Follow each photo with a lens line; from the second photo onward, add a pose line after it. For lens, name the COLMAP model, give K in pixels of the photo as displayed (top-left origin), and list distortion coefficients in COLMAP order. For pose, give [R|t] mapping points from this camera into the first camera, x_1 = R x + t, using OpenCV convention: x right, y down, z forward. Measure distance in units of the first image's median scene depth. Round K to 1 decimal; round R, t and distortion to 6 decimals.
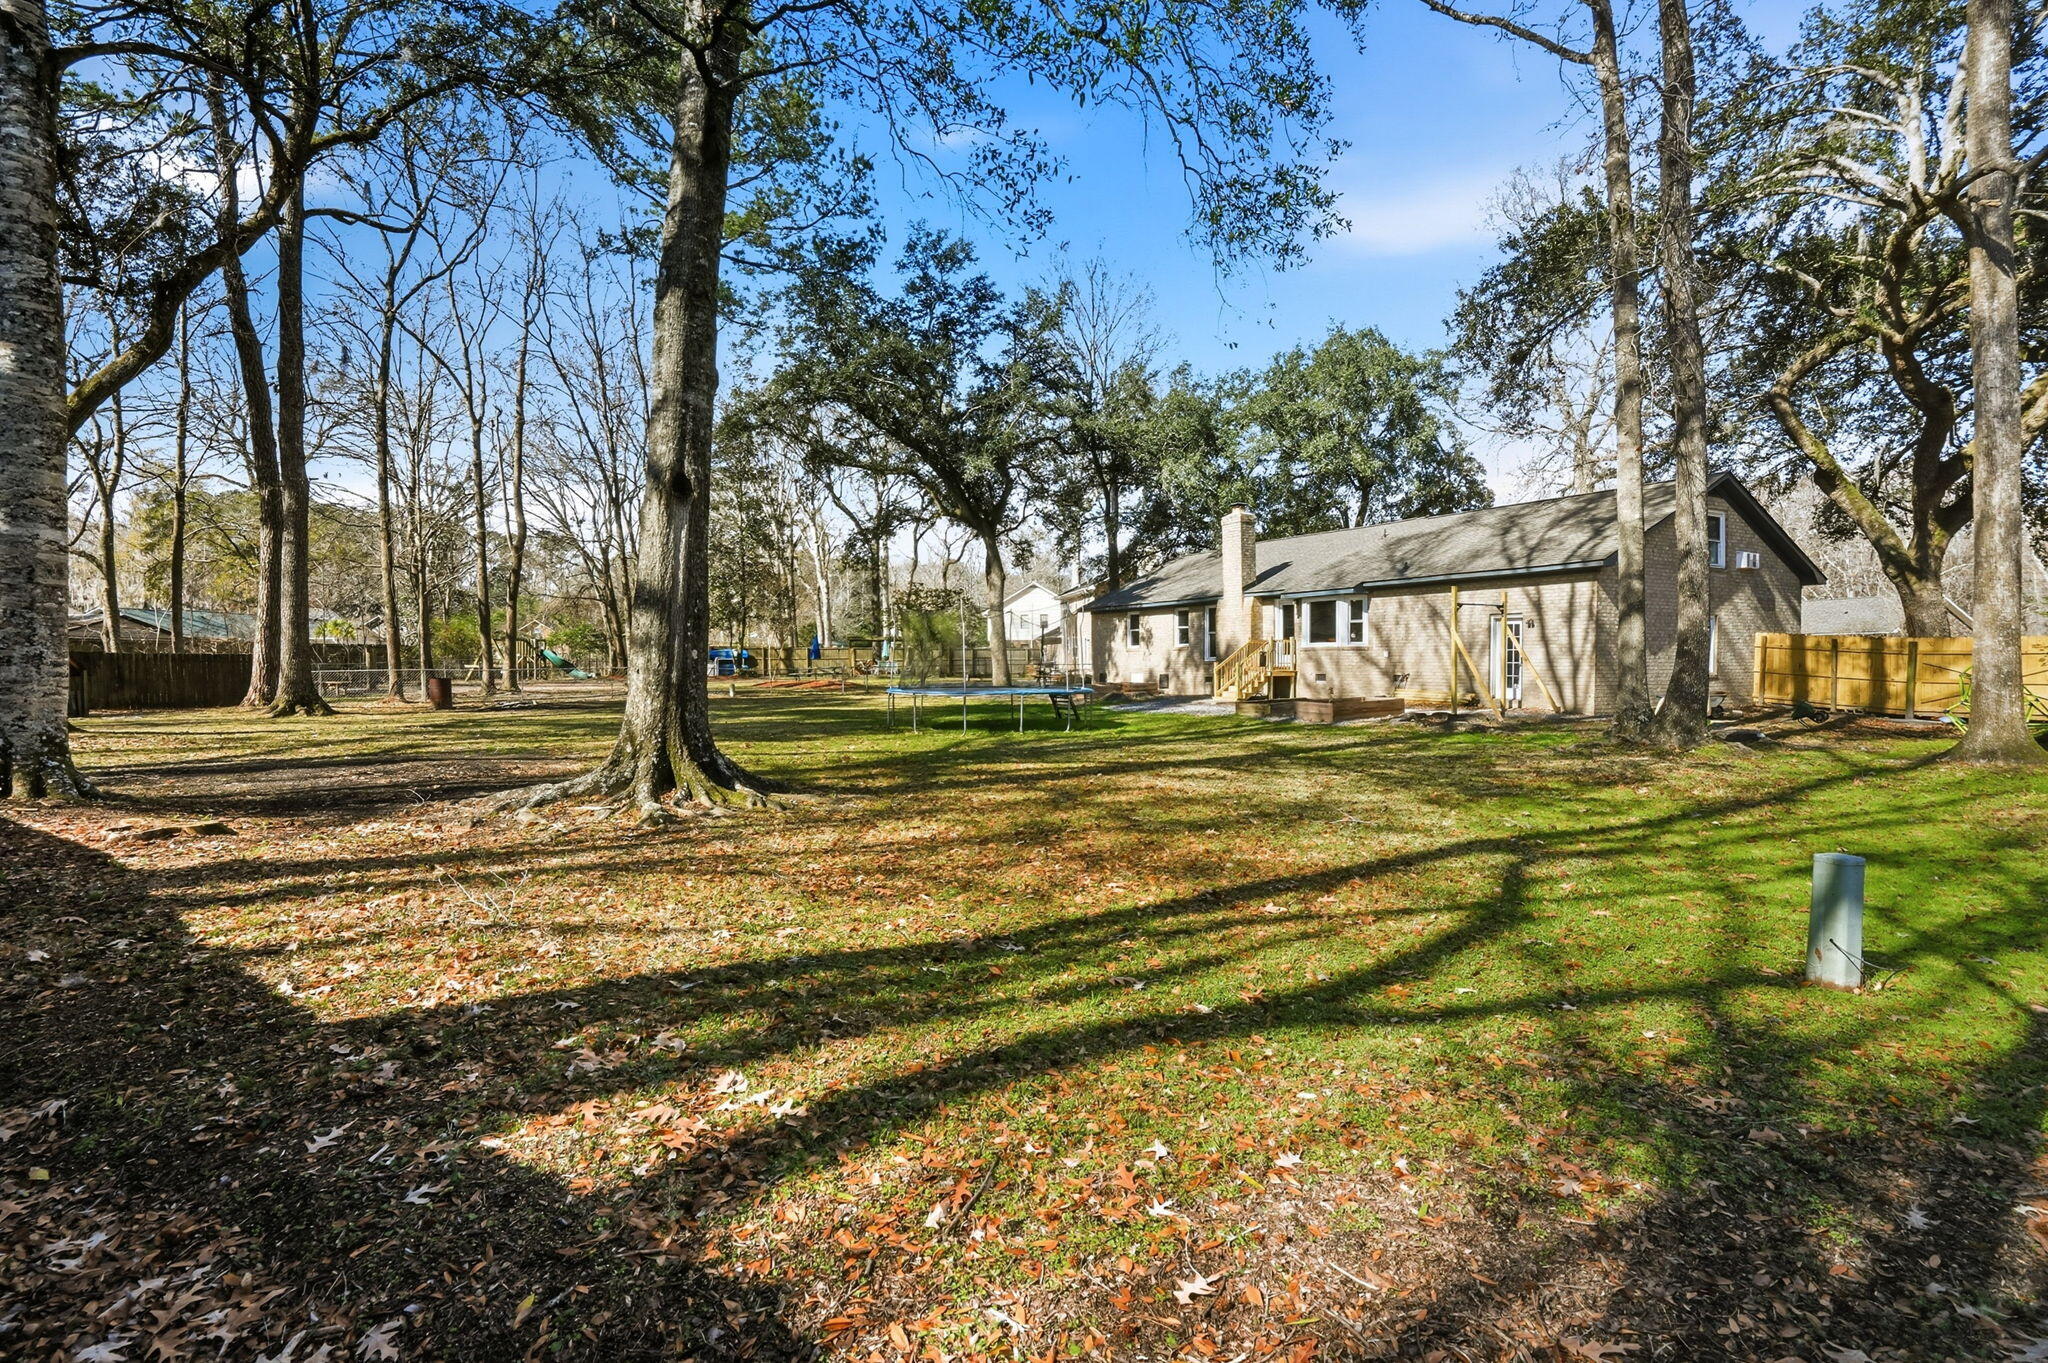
lens RADIAL K [[961.5, 0, 1024.0], [0, 961.5, 681.5], [0, 0, 1]] dist [-0.046153, 0.000795]
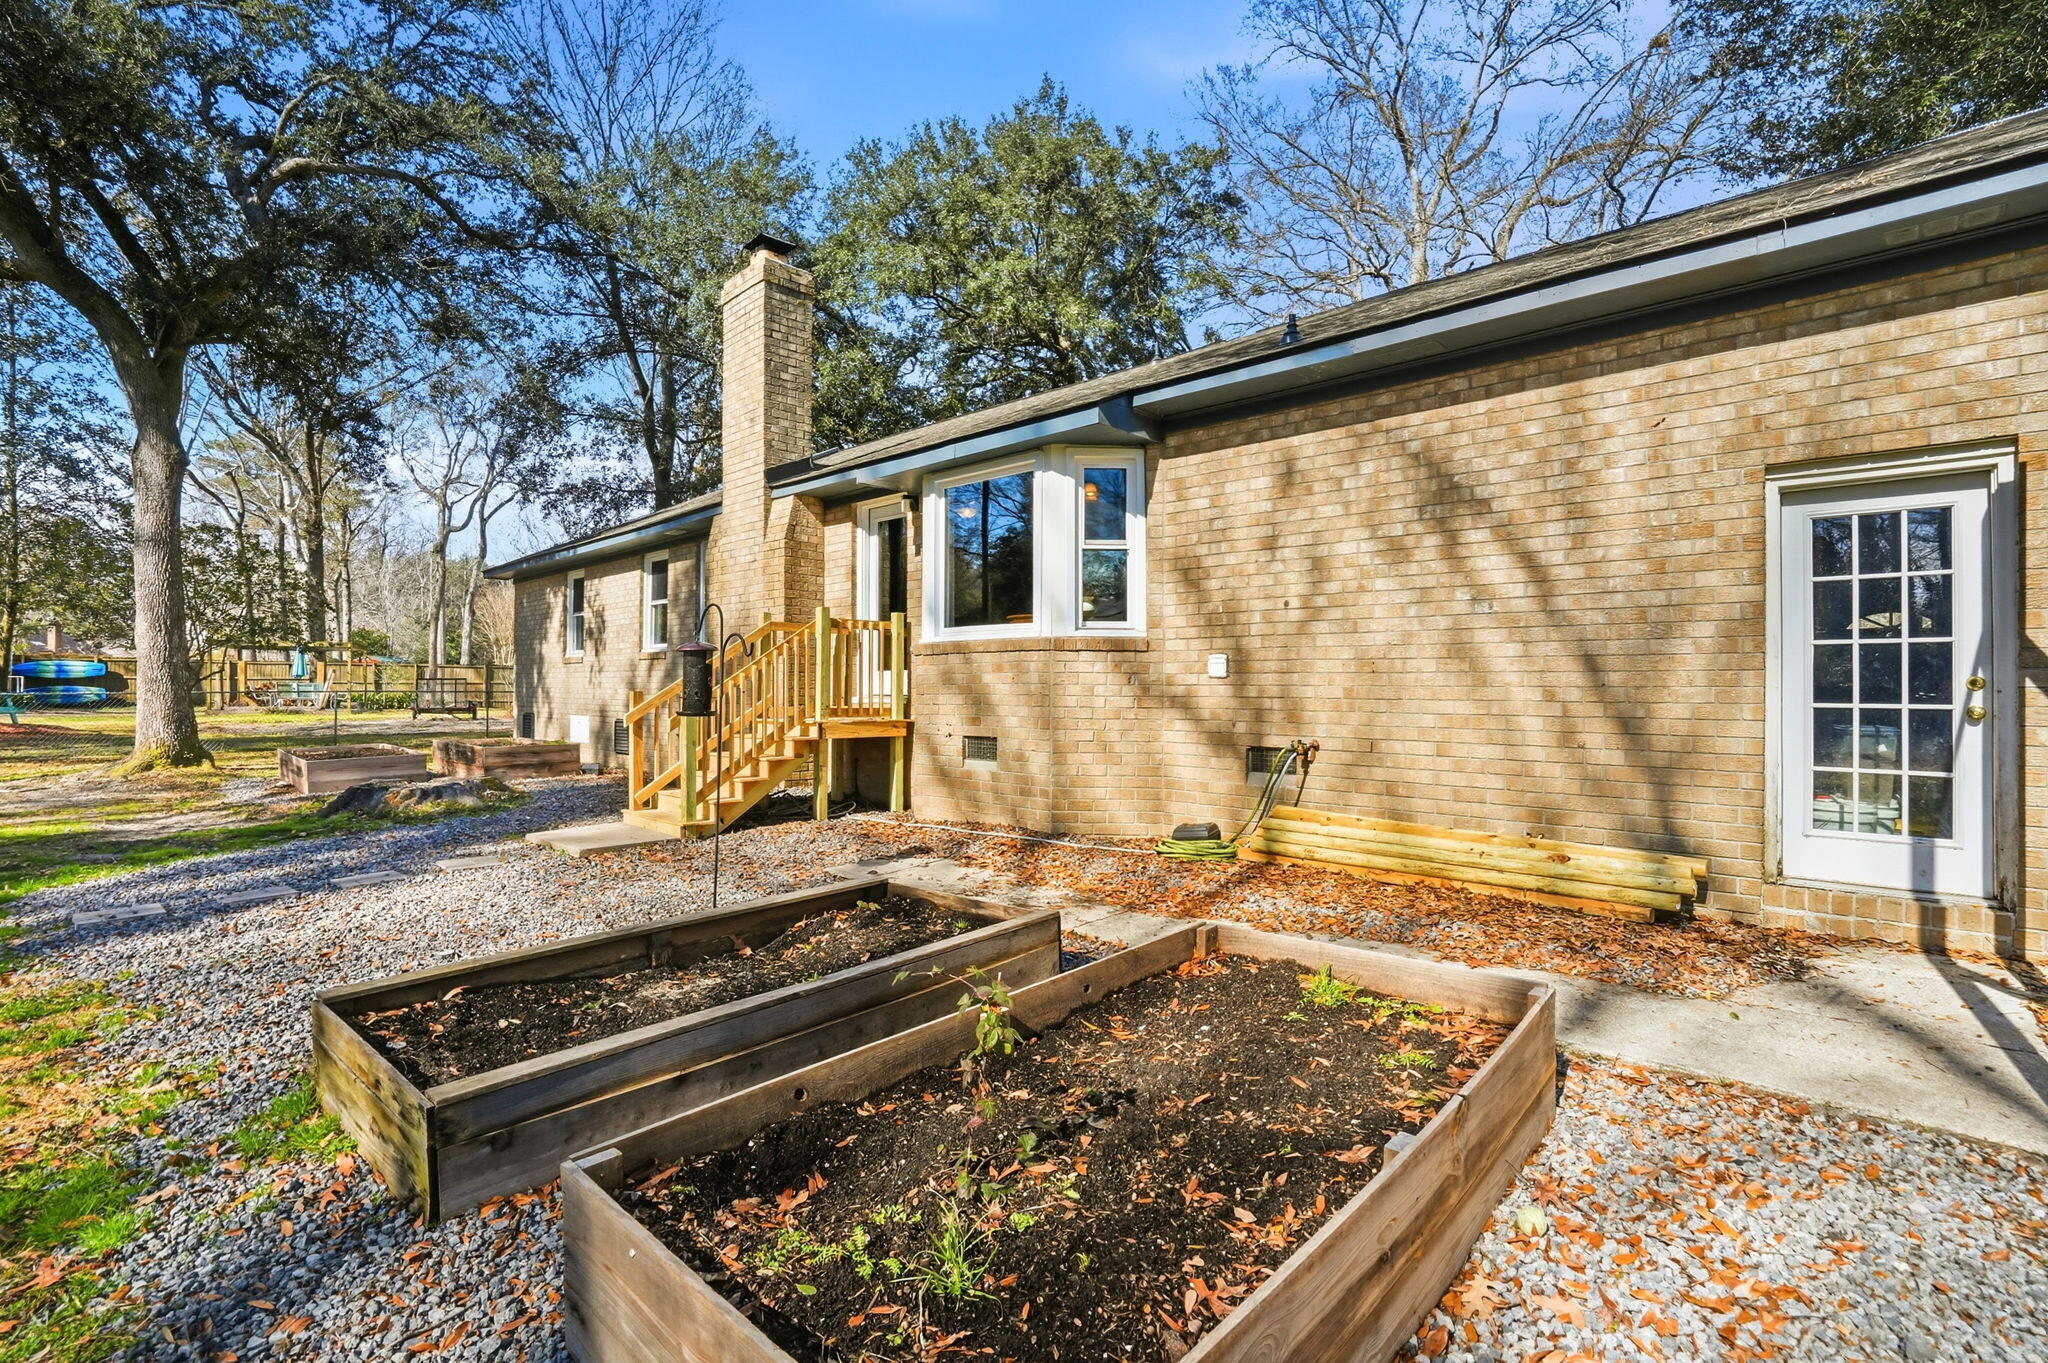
lens RADIAL K [[961.5, 0, 1024.0], [0, 961.5, 681.5], [0, 0, 1]] dist [-0.046153, 0.000795]
pose [[0.951954, -0.000415, 0.306242, 0.236308], [0.006974, 0.999769, -0.020323, -0.018335], [-0.306162, 0.021482, 0.951737, 0.731803]]
